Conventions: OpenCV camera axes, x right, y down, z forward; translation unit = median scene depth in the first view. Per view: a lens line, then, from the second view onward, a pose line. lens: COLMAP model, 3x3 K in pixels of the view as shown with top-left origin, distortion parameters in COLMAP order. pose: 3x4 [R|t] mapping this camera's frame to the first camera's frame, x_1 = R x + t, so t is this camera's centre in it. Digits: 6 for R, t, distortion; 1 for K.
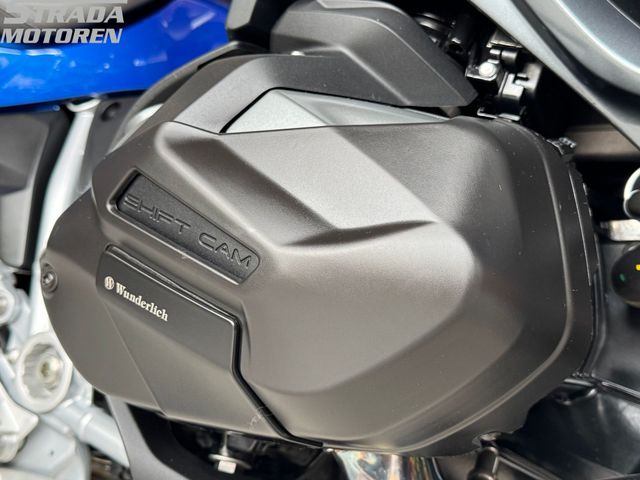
lens RADIAL K [[842.1, 0, 324.6], [0, 842.1, 241.1], [0, 0, 1]] dist [0.128064, 0.000000]
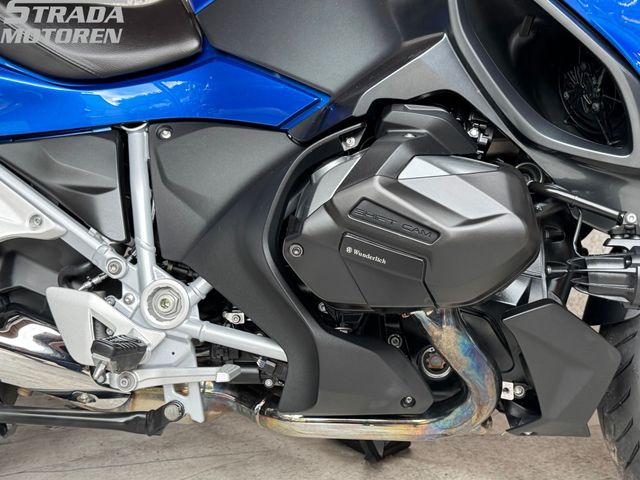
lens RADIAL K [[842.1, 0, 318.1], [0, 842.1, 242.2], [0, 0, 1]] dist [0.128064, 0.000000]
pose [[0.907534, -0.115987, 0.403645, -1.215322], [0.068243, 0.989061, 0.130772, -0.262236], [-0.414398, -0.091134, 0.905522, -0.937194]]
